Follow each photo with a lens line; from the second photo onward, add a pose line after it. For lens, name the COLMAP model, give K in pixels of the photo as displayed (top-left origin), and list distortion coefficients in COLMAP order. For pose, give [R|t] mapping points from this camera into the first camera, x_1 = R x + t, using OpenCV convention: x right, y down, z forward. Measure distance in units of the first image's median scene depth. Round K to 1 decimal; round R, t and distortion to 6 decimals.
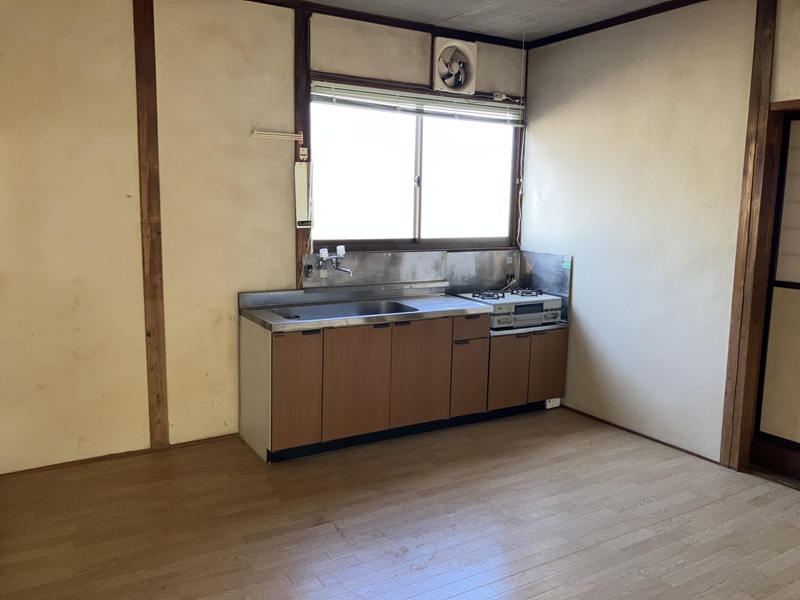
lens RADIAL K [[660.4, 0, 396.9], [0, 660.4, 299.5], [0, 0, 1]] dist [0.036616, -0.029778]
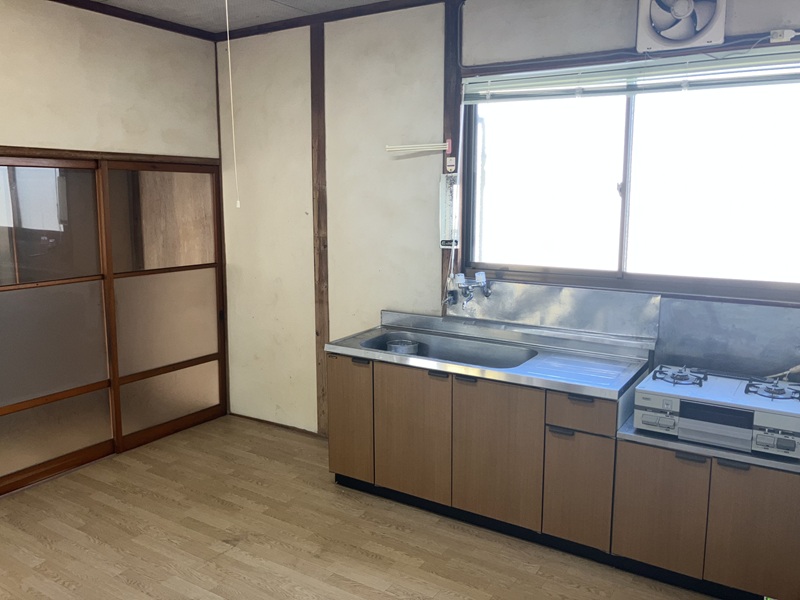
lens RADIAL K [[660.4, 0, 397.0], [0, 660.4, 299.0], [0, 0, 1]] dist [0.036616, -0.029778]
pose [[0.440288, 0.122392, -0.889476, 0.631670], [-0.130928, 0.988828, 0.071254, -0.097104], [0.888259, 0.085085, 0.451393, 0.557825]]
